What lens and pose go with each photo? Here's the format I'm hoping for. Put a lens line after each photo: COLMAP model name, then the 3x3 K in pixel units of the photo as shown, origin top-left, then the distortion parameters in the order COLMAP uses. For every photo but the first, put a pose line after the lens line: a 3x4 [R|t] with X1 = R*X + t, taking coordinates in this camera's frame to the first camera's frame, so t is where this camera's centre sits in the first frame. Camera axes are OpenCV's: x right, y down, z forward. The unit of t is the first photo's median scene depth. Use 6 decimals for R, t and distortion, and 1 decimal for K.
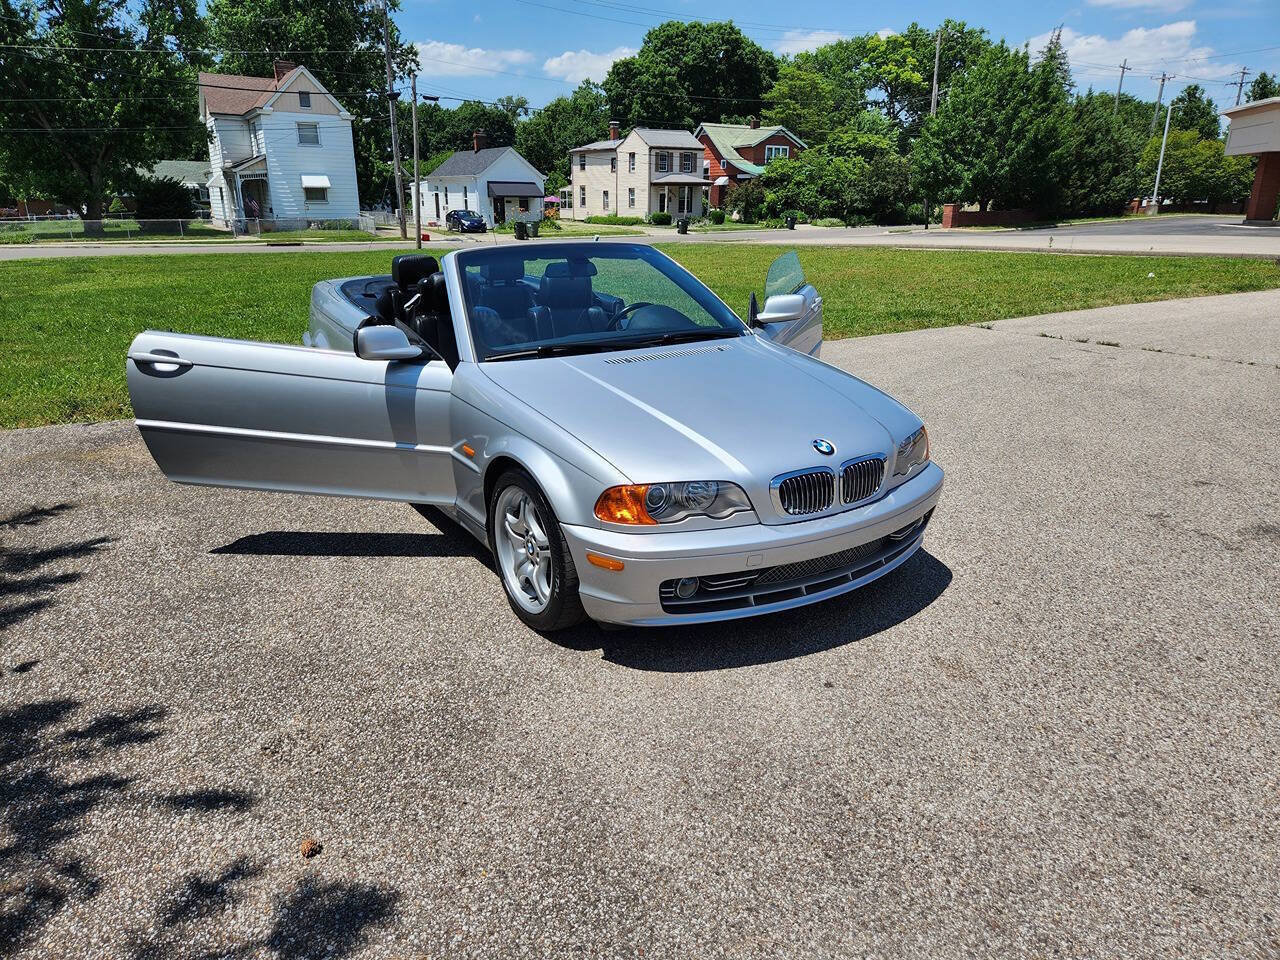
lens RADIAL K [[848.9, 0, 635.7], [0, 848.9, 491.4], [0, 0, 1]] dist [0.070217, -0.059422]
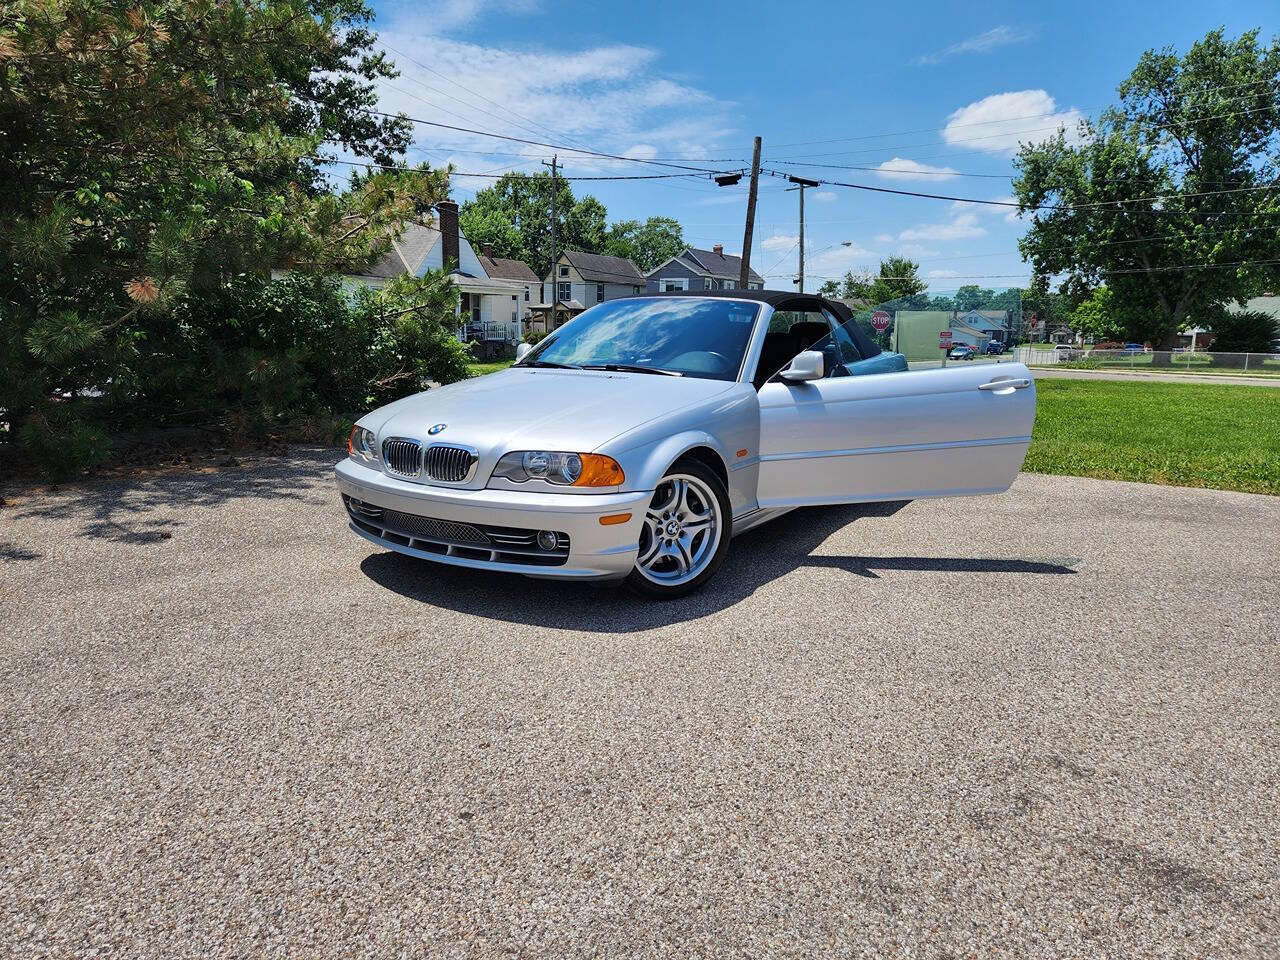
lens RADIAL K [[848.9, 0, 630.7], [0, 848.9, 474.4], [0, 0, 1]] dist [0.070217, -0.059422]
pose [[0.396234, 0.160535, -0.904006, 0.263058], [-0.311929, 0.949569, 0.031905, -0.020986], [0.863539, 0.269344, 0.426327, 0.136985]]
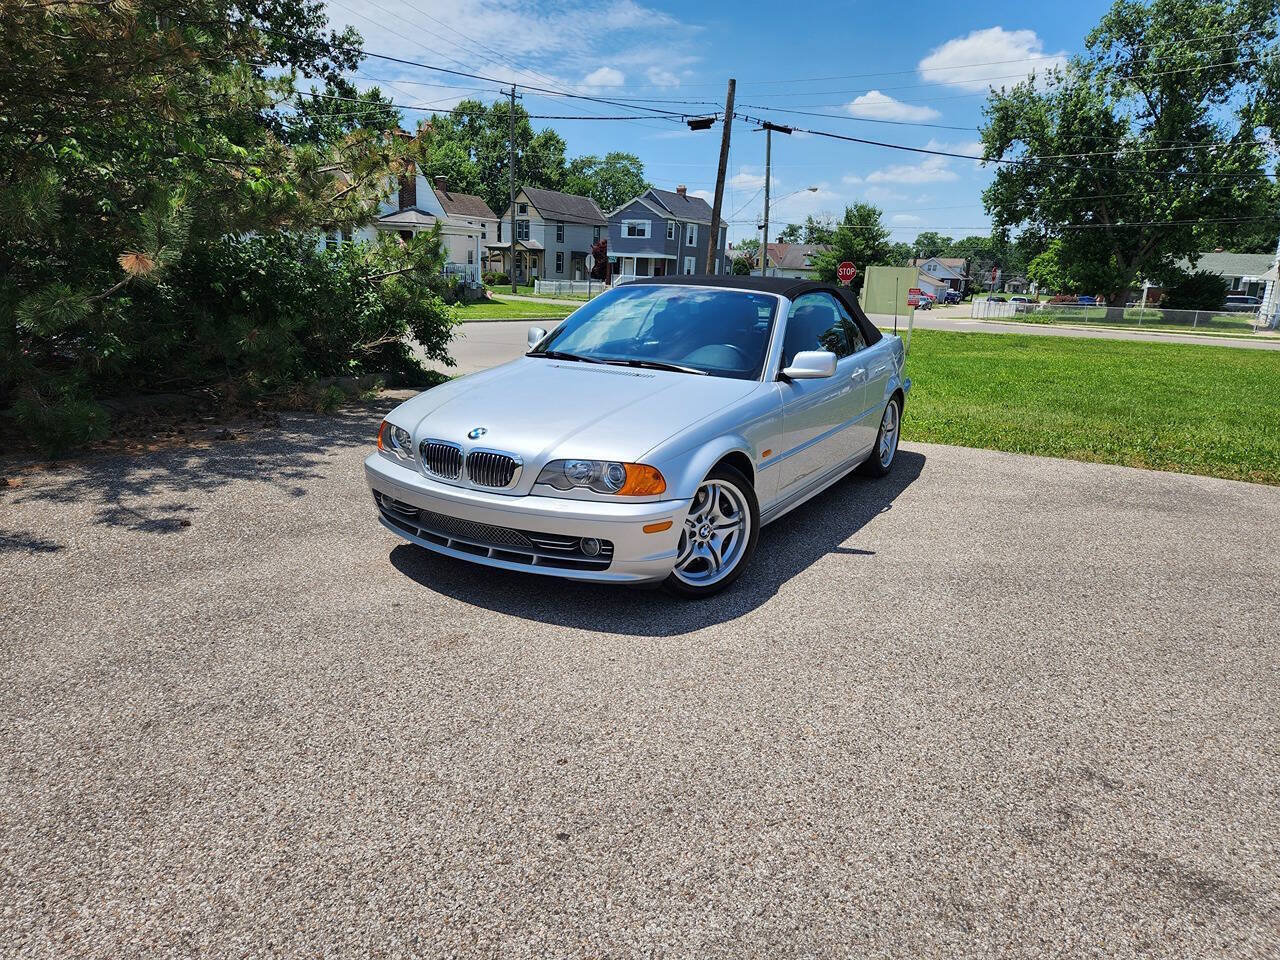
lens RADIAL K [[848.9, 0, 629.6], [0, 848.9, 491.7], [0, 0, 1]] dist [0.070217, -0.059422]
pose [[0.439244, 0.241261, -0.865366, 0.255779], [-0.325692, 0.940498, 0.096893, -0.029739], [0.837251, 0.239283, 0.491685, 0.111948]]
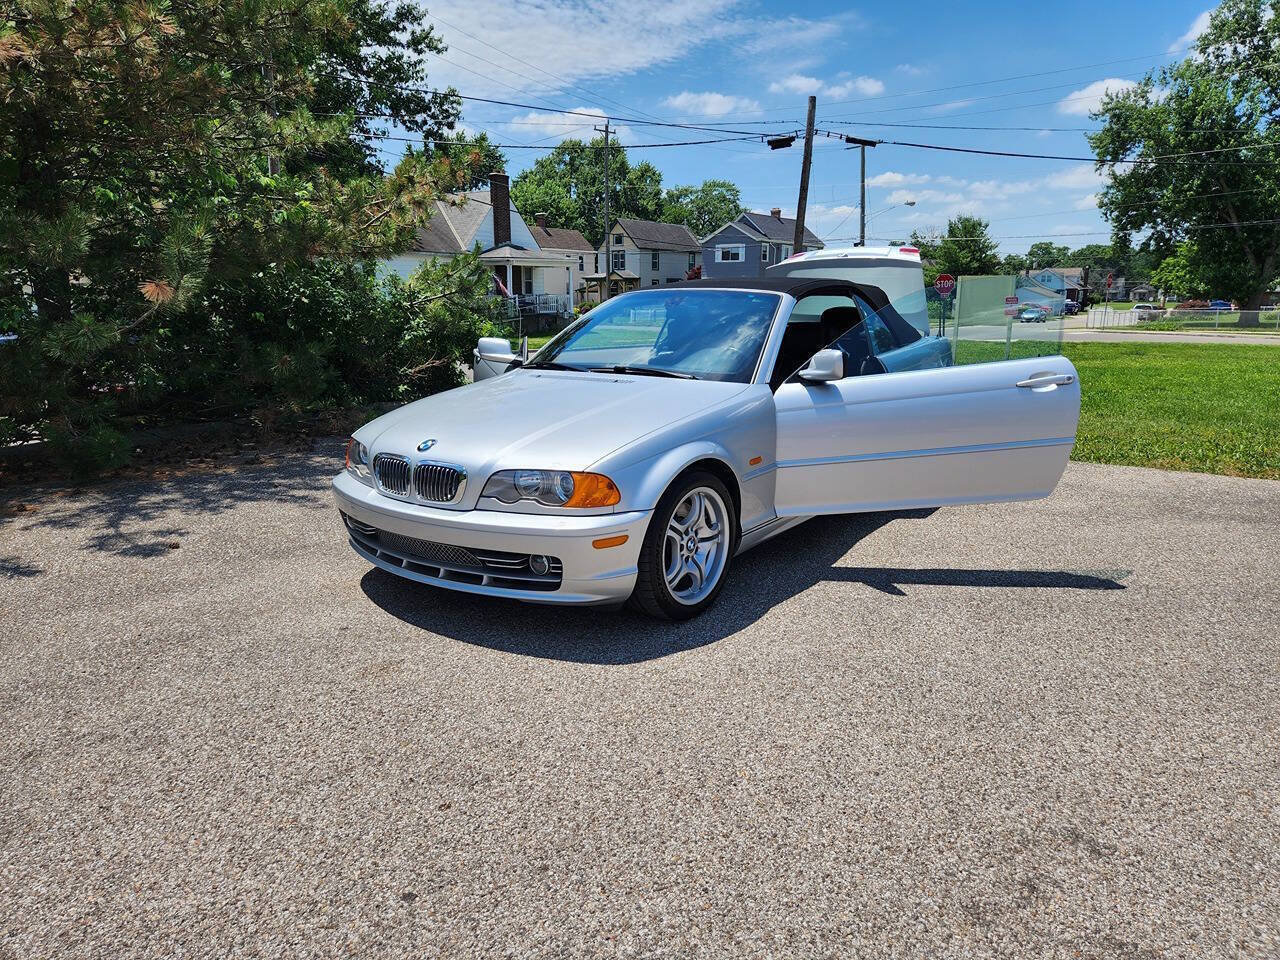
lens RADIAL K [[848.9, 0, 635.4], [0, 848.9, 482.8], [0, 0, 1]] dist [0.070217, -0.059422]
pose [[0.339375, 0.199167, -0.919324, 0.254325], [-0.299837, 0.949252, 0.094963, -0.036153], [0.891584, 0.243419, 0.381870, 0.152805]]
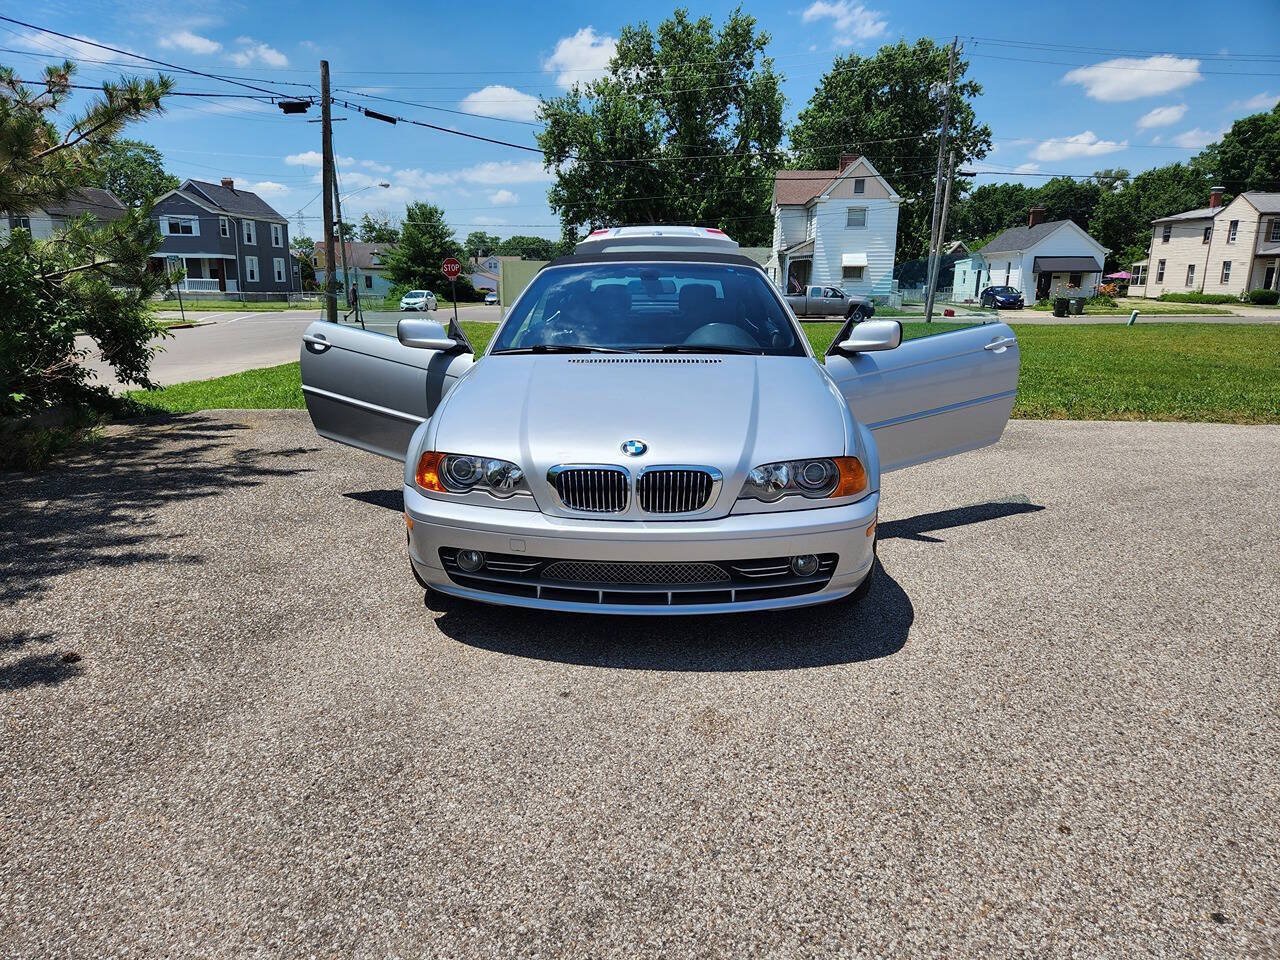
lens RADIAL K [[848.9, 0, 623.9], [0, 848.9, 488.6], [0, 0, 1]] dist [0.070217, -0.059422]
pose [[0.809552, 0.142563, -0.569474, 0.137512], [-0.193187, 0.980730, -0.029114, 0.004080], [0.554350, 0.133585, 0.821493, 0.044339]]
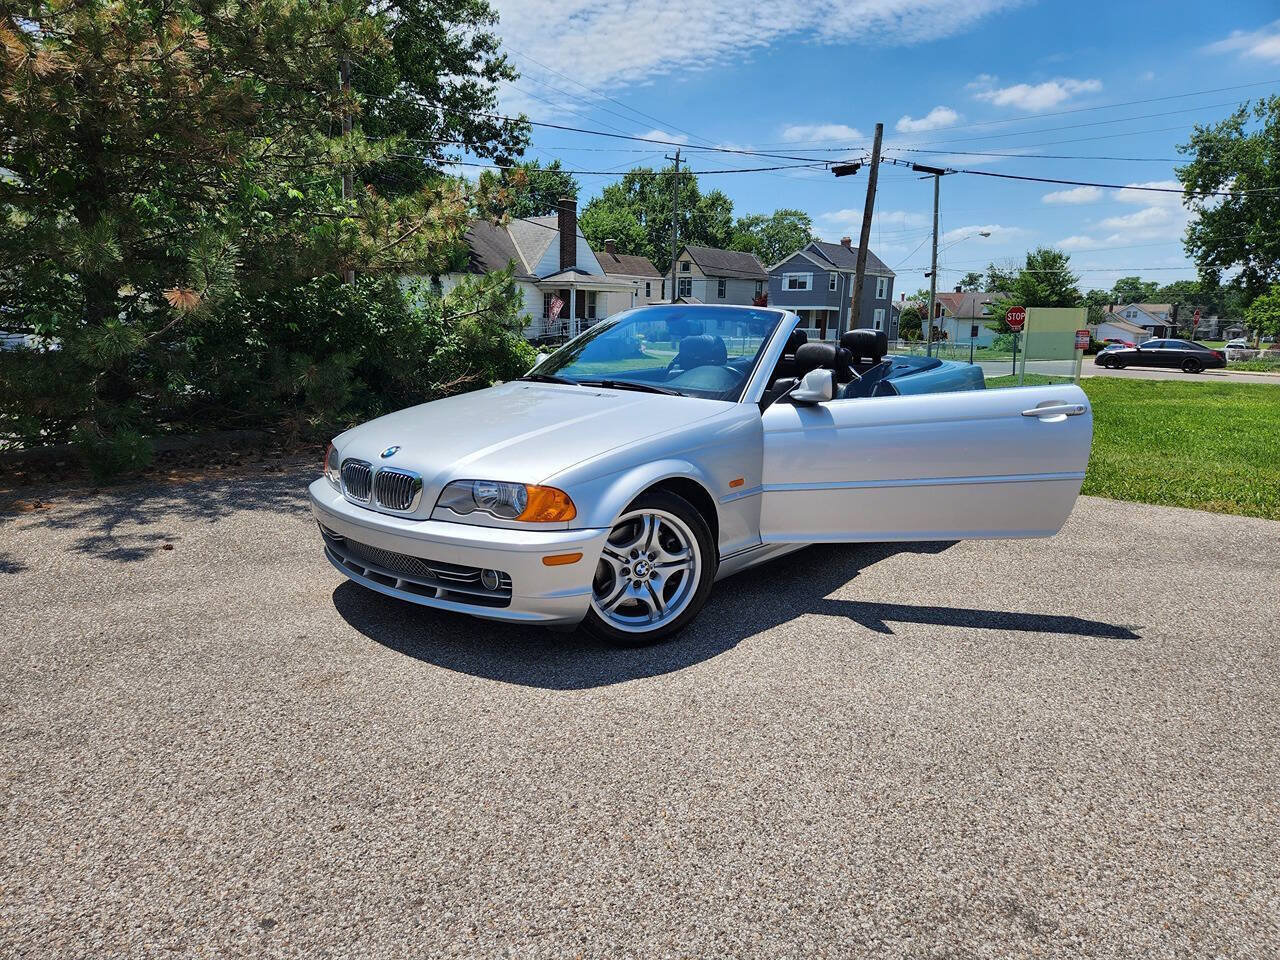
lens RADIAL K [[848.9, 0, 633.0], [0, 848.9, 487.9], [0, 0, 1]] dist [0.070217, -0.059422]
pose [[0.261464, 0.188280, -0.946671, 0.253557], [-0.328791, 0.939506, 0.096045, -0.040619], [0.907487, 0.286145, 0.307552, 0.176979]]
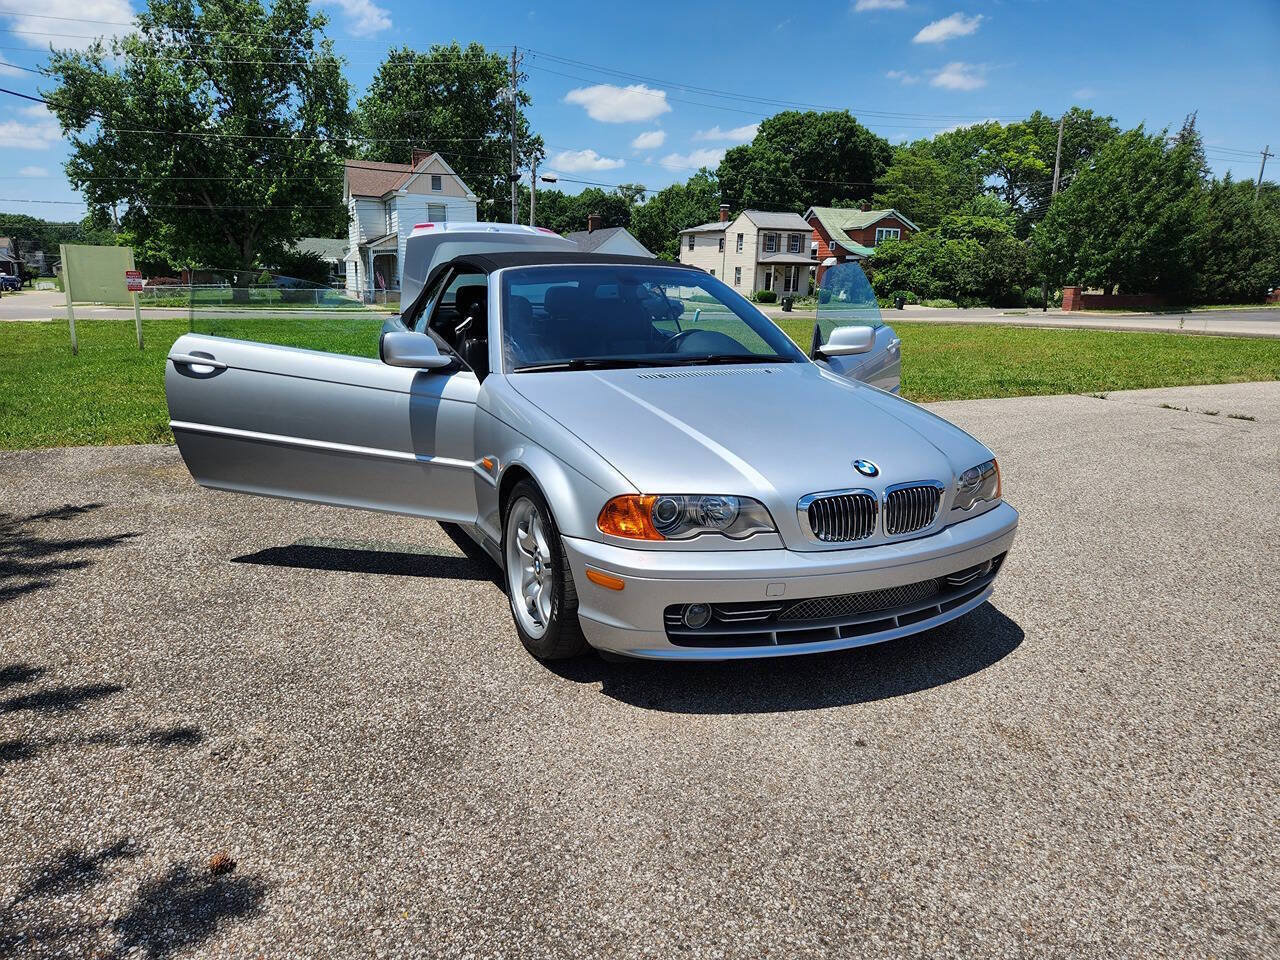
lens RADIAL K [[848.9, 0, 625.2], [0, 848.9, 490.4], [0, 0, 1]] dist [0.070217, -0.059422]
pose [[0.990712, 0.048390, -0.127078, 0.016226], [-0.059343, 0.994708, -0.083868, 0.011091], [0.122347, 0.090630, 0.988341, 0.019233]]
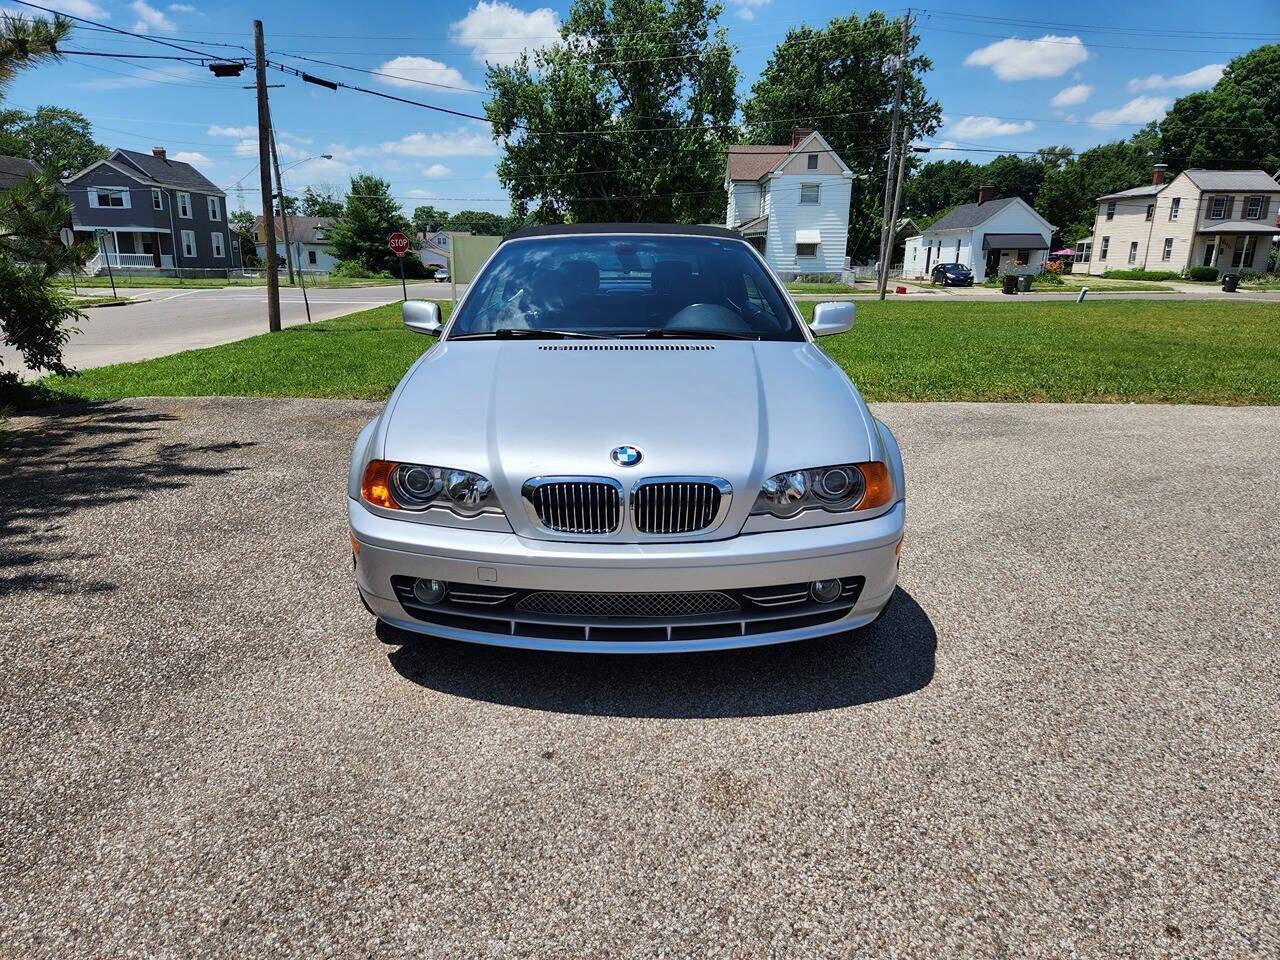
lens RADIAL K [[848.9, 0, 621.8], [0, 848.9, 492.1], [0, 0, 1]] dist [0.070217, -0.059422]
pose [[0.839027, 0.148989, -0.523293, 0.115713], [-0.180643, 0.983502, -0.009618, -0.001904], [0.513227, 0.102599, 0.852098, 0.063323]]
